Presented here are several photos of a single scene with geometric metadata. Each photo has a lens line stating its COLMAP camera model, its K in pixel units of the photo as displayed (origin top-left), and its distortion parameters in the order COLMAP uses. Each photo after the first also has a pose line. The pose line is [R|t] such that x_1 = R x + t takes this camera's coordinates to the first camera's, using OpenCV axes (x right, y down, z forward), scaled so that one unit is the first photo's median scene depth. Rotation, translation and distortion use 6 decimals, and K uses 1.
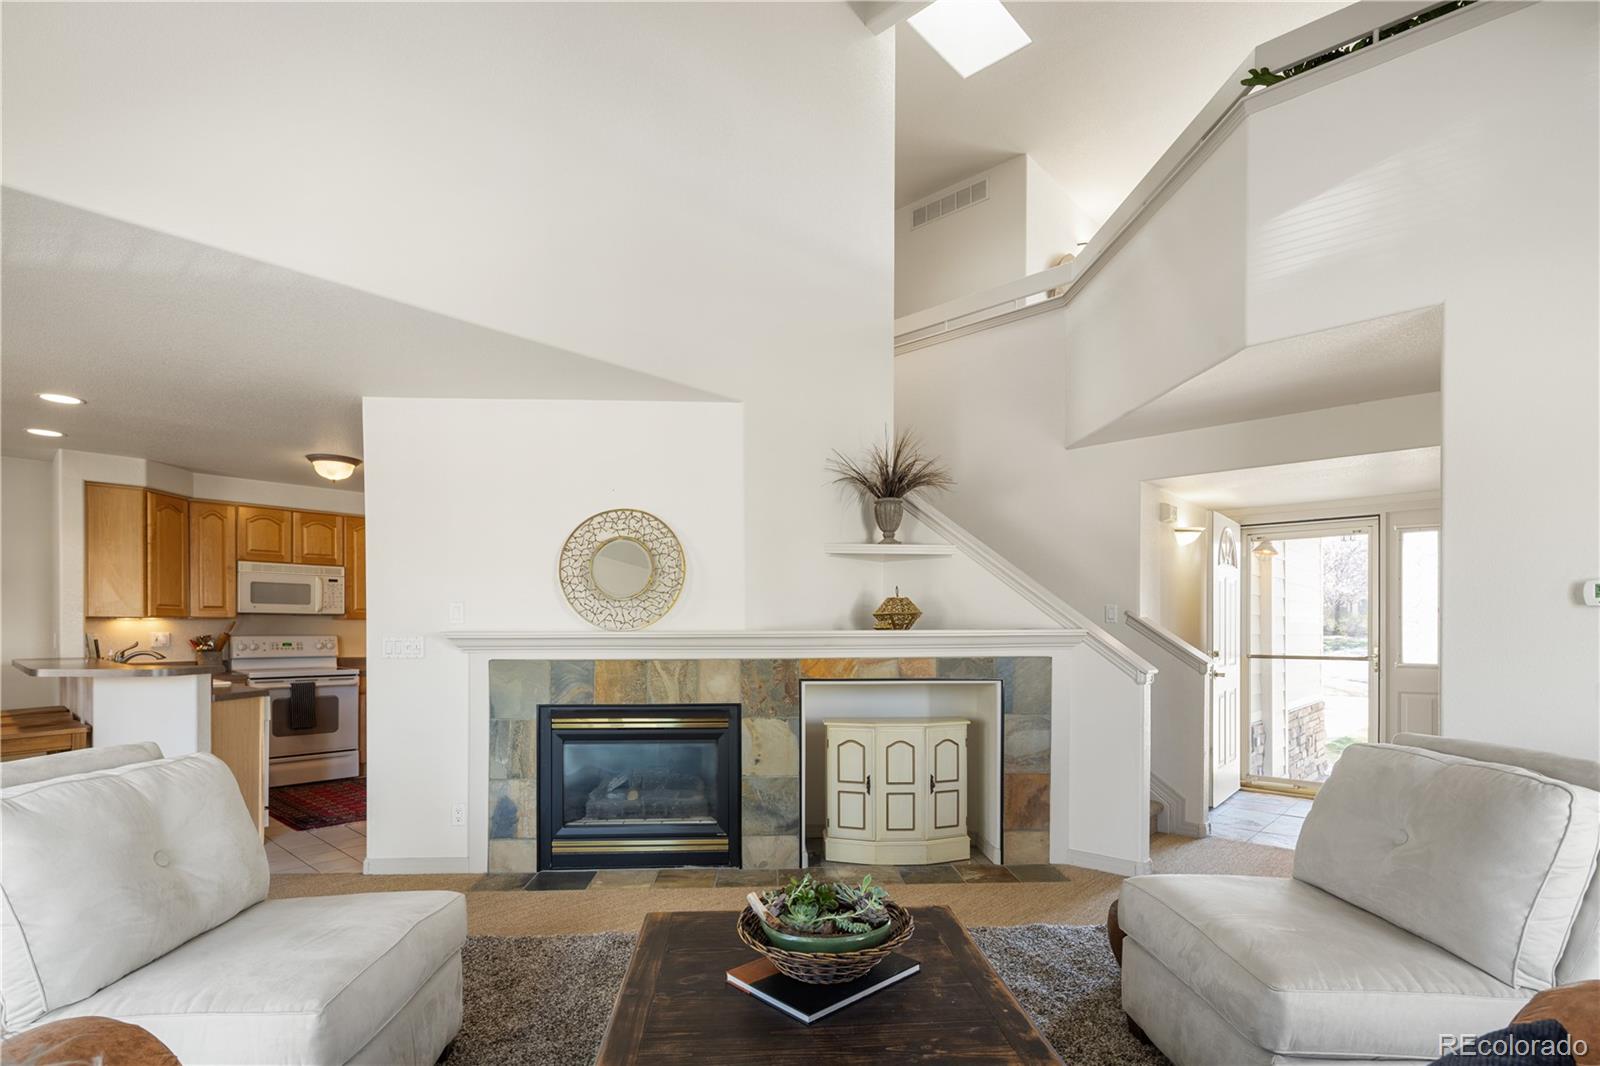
lens RADIAL K [[774.7, 0, 778.5], [0, 774.7, 631.3], [0, 0, 1]] dist [-0.001934, -0.000609]
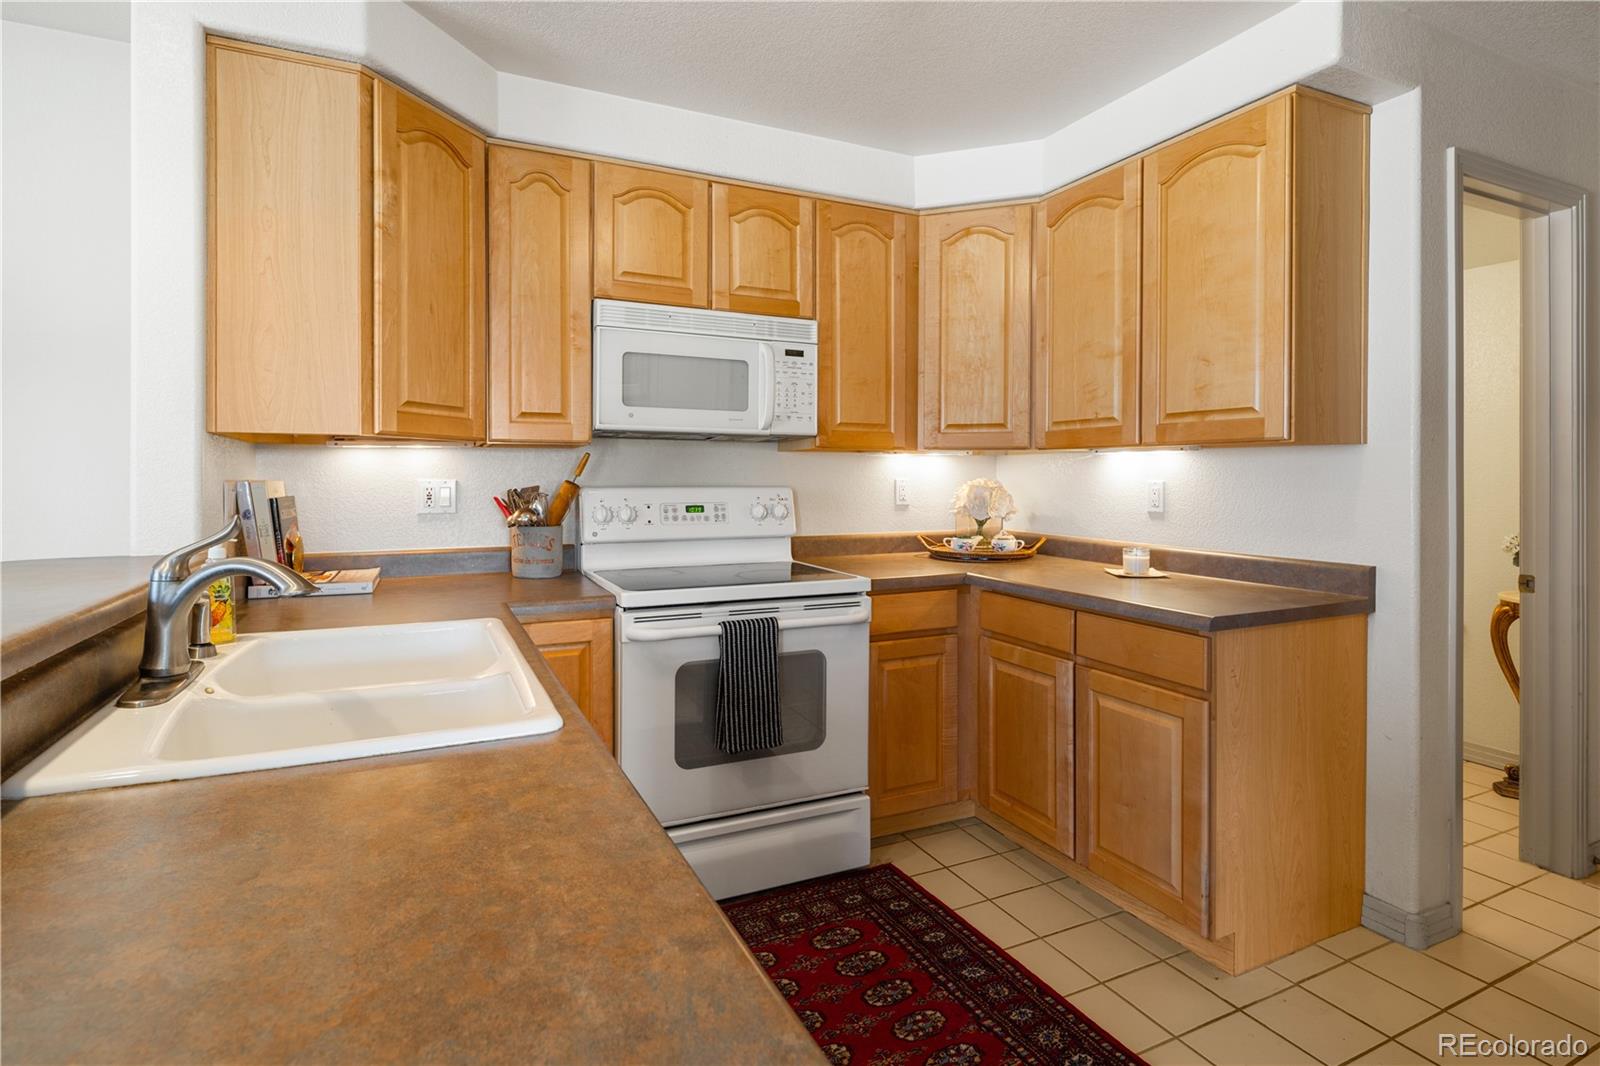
lens RADIAL K [[770.4, 0, 805.4], [0, 770.4, 477.8], [0, 0, 1]] dist [0.000616, -0.000268]
pose [[0.937303, 0.001043, -0.348515, -0.453627], [-0.002094, 0.999994, -0.002637, 0.001443], [0.348510, 0.003202, 0.937300, 0.658869]]
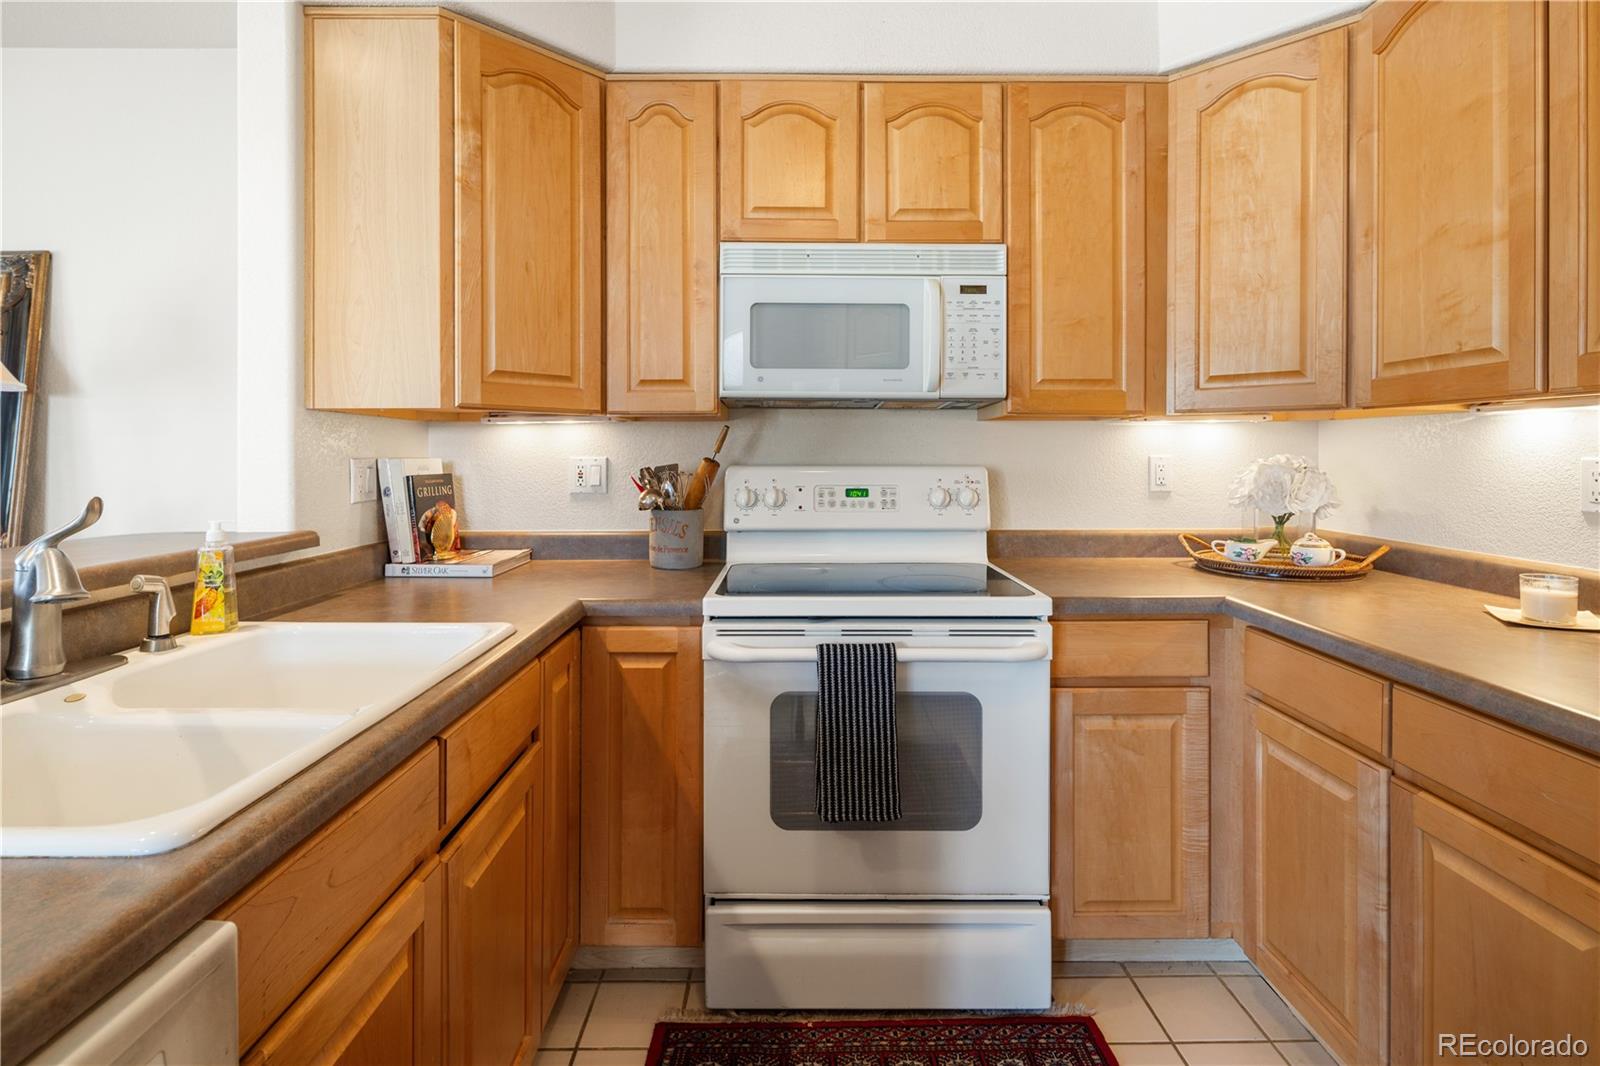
lens RADIAL K [[792.1, 0, 810.6], [0, 792.1, 454.4], [0, 0, 1]] dist [0.000635, -0.000816]
pose [[0.717538, -0.001215, -0.696518, -0.425660], [-0.001596, 0.999993, -0.003388, 0.001715], [0.696518, 0.003543, 0.717531, 0.771129]]
